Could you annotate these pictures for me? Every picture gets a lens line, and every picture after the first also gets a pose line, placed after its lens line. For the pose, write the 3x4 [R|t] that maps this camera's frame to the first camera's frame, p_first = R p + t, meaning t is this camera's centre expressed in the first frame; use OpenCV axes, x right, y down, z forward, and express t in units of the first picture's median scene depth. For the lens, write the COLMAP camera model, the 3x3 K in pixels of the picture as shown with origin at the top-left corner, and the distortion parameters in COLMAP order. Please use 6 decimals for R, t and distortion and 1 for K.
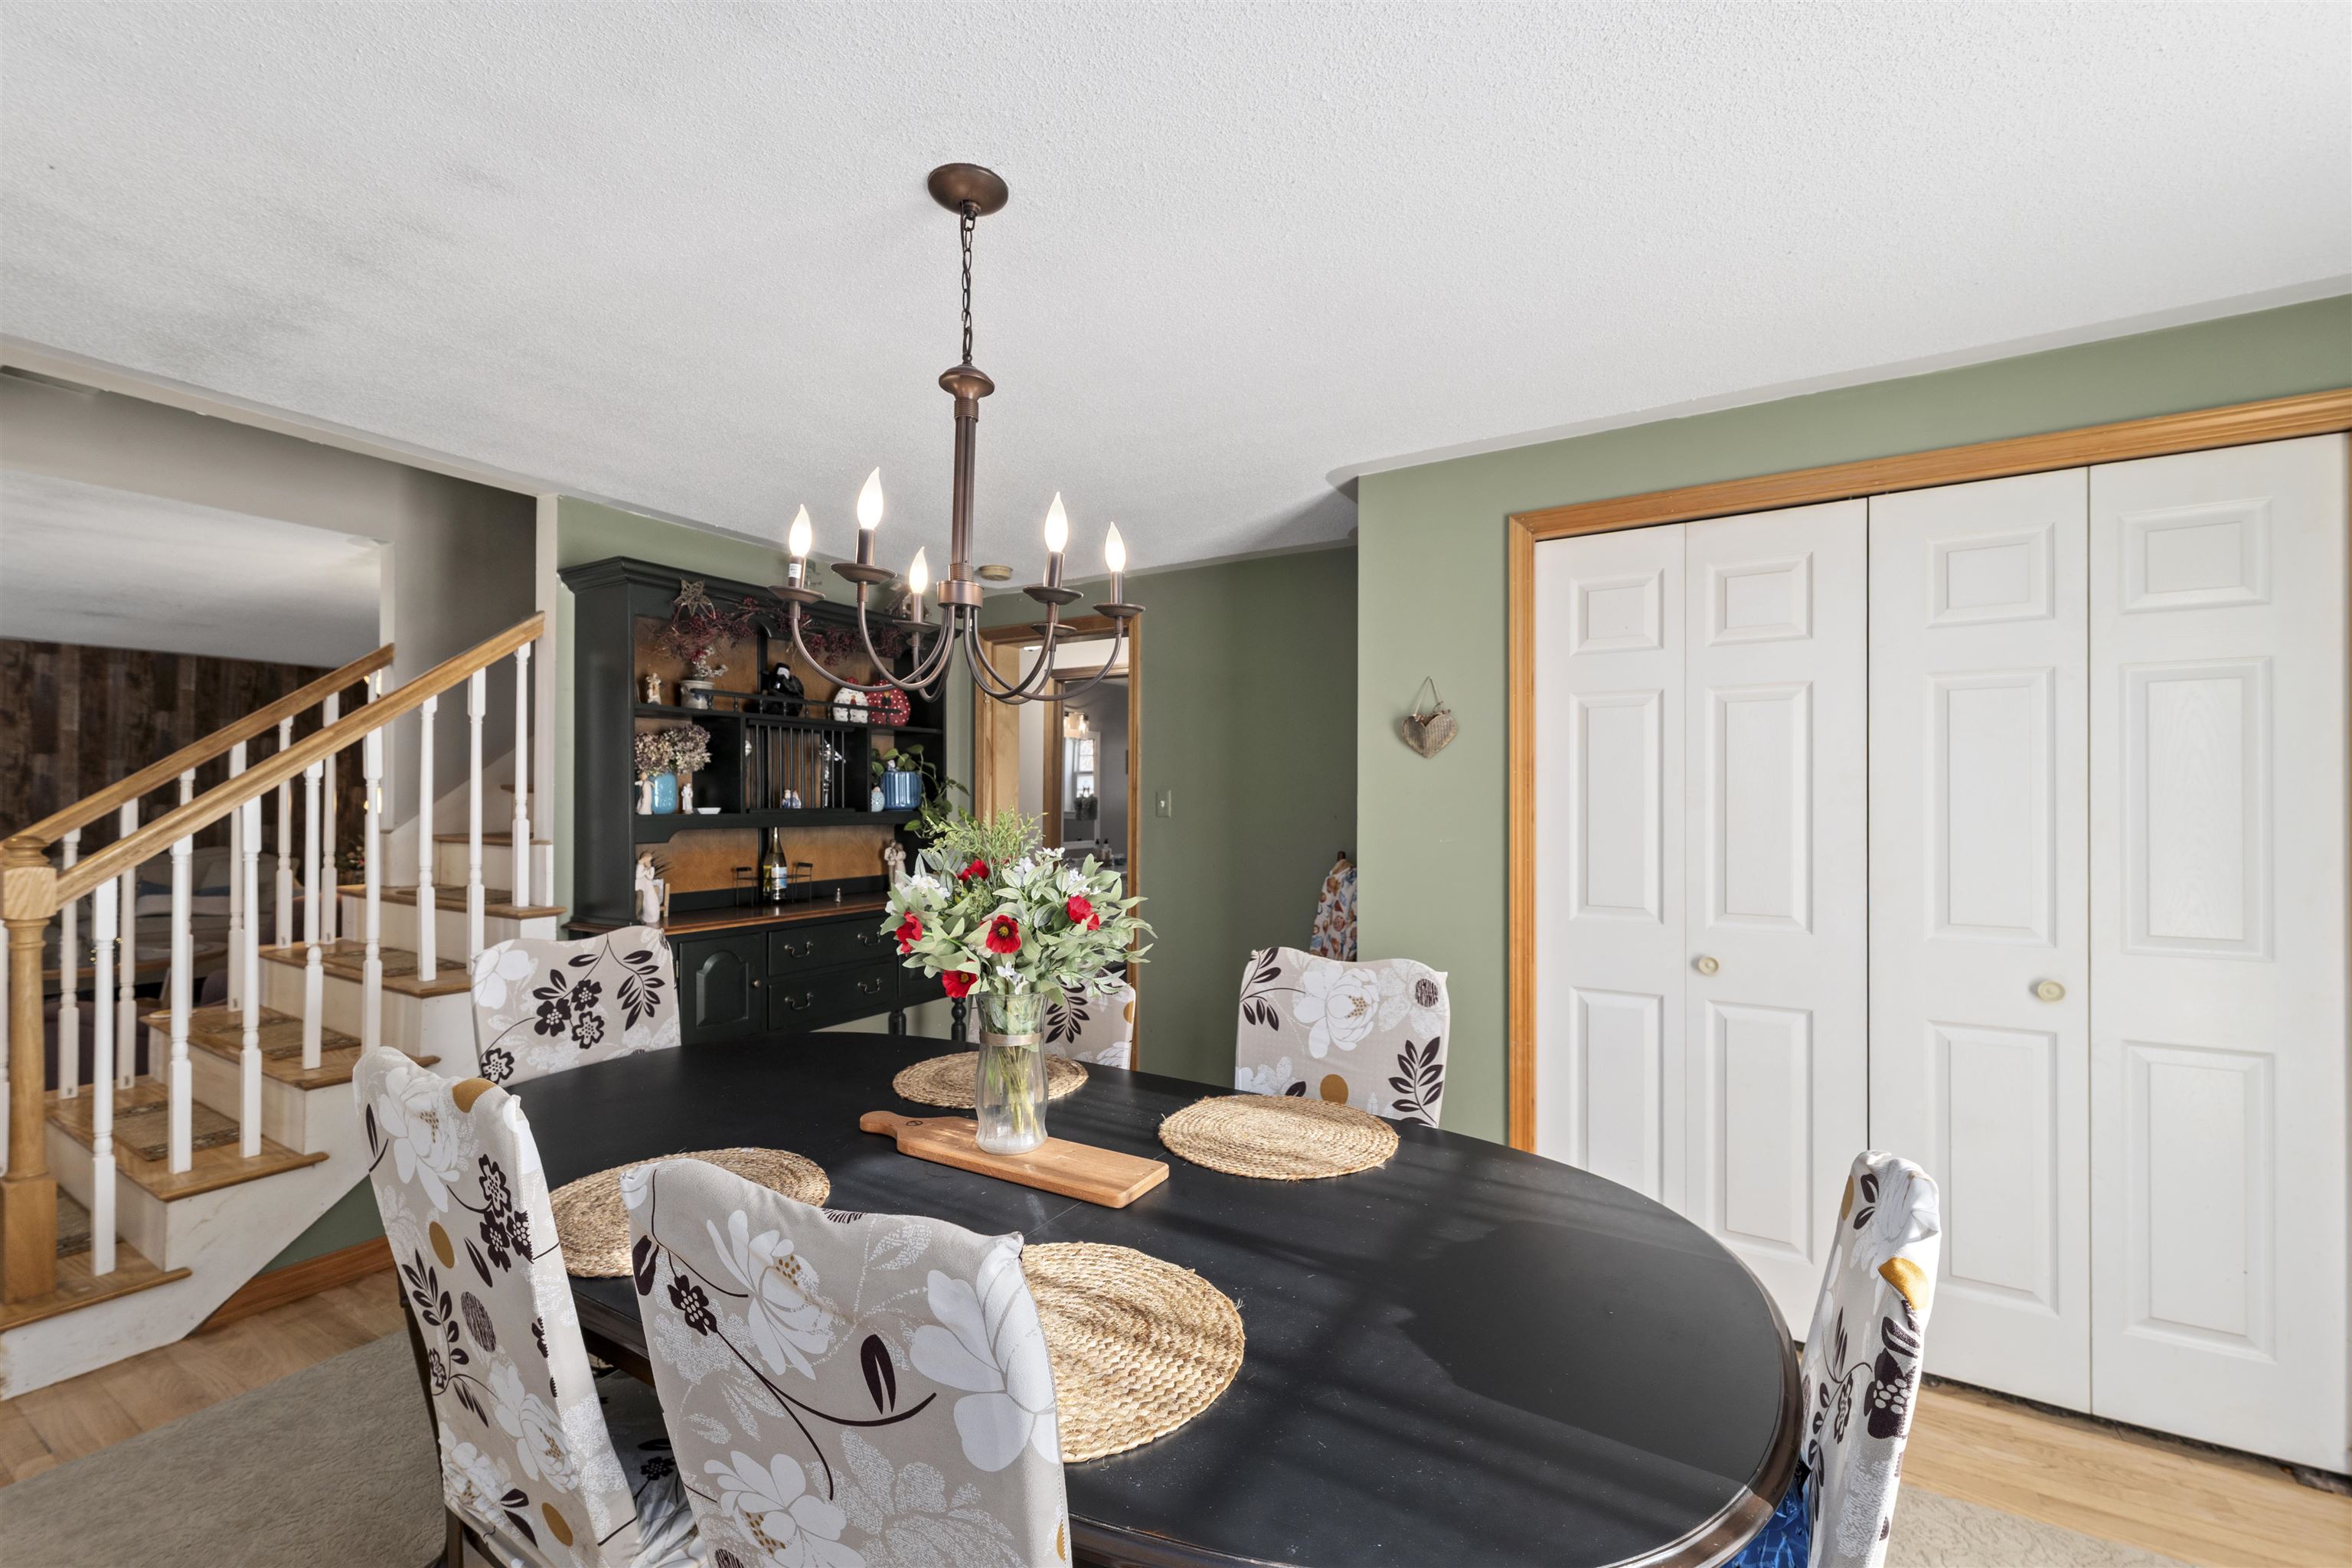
lens RADIAL K [[965.0, 0, 1174.0], [0, 965.0, 791.4], [0, 0, 1]] dist [0.000553, 0.000303]
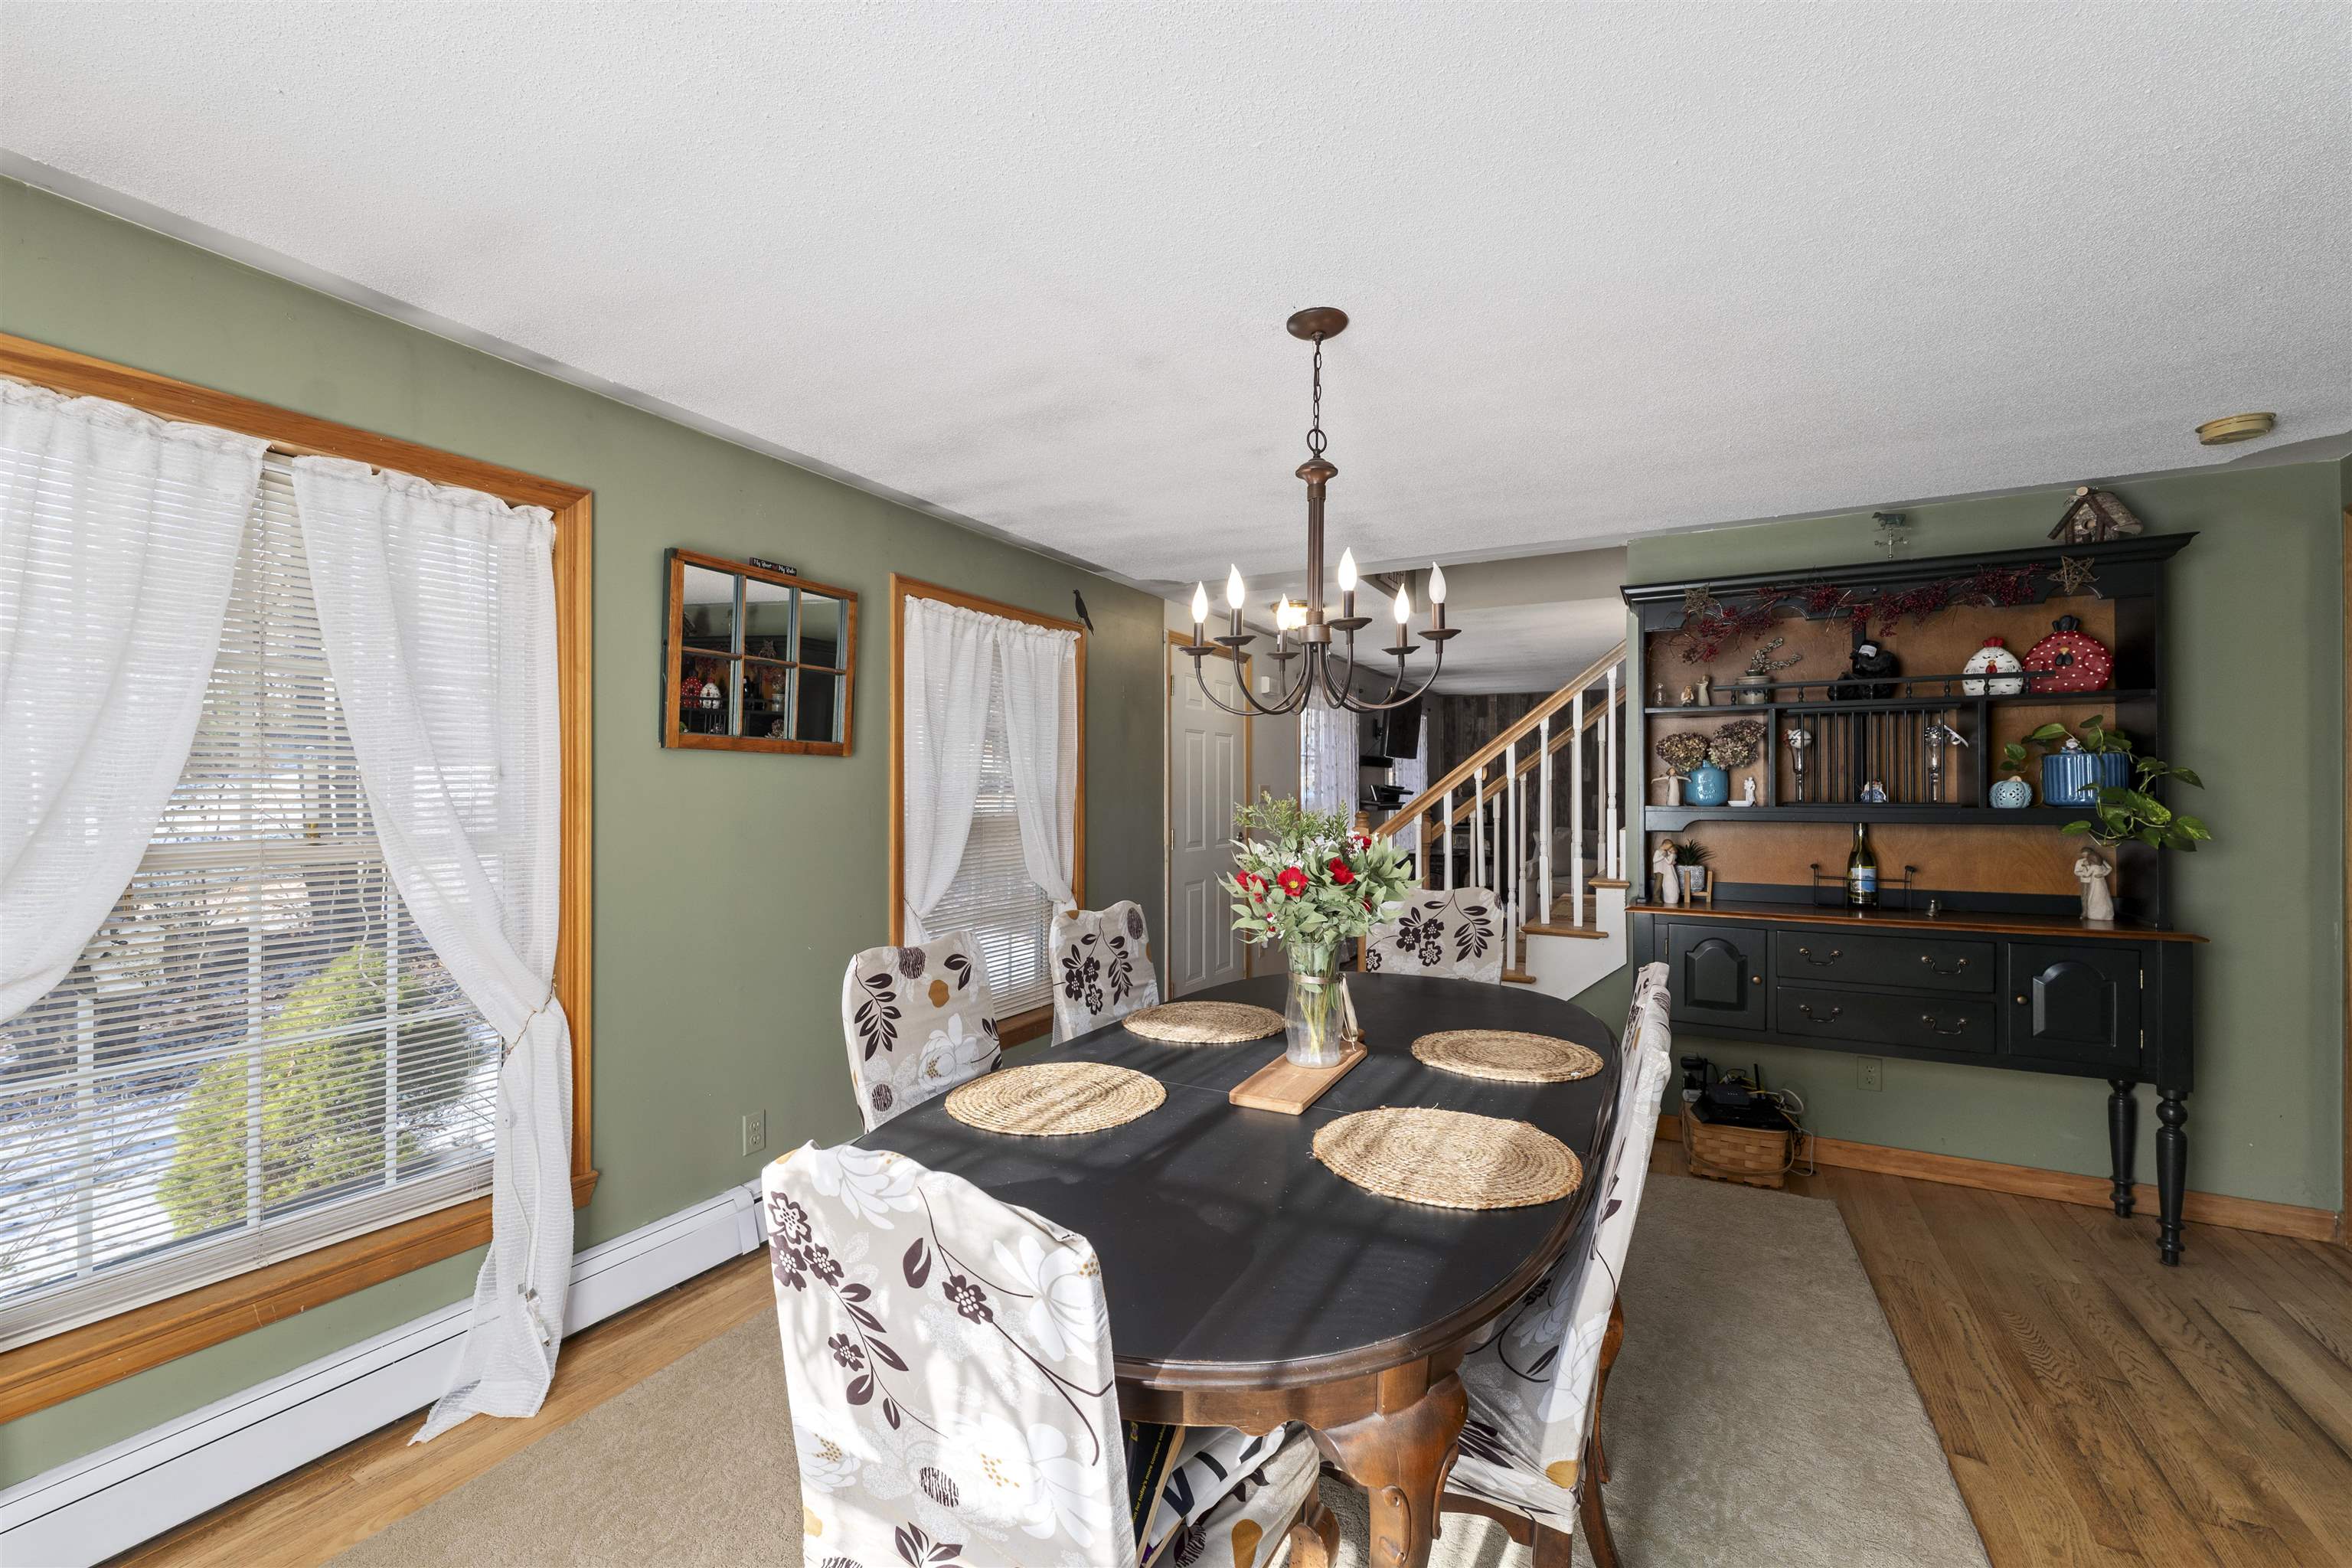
lens RADIAL K [[965.0, 0, 1174.6], [0, 965.0, 786.8], [0, 0, 1]] dist [0.000553, 0.000303]
pose [[0.042461, -0.007508, -0.999070, 0.755132], [0.007639, 0.999945, -0.007190, 0.006890], [0.999069, -0.007327, 0.042516, 0.526398]]
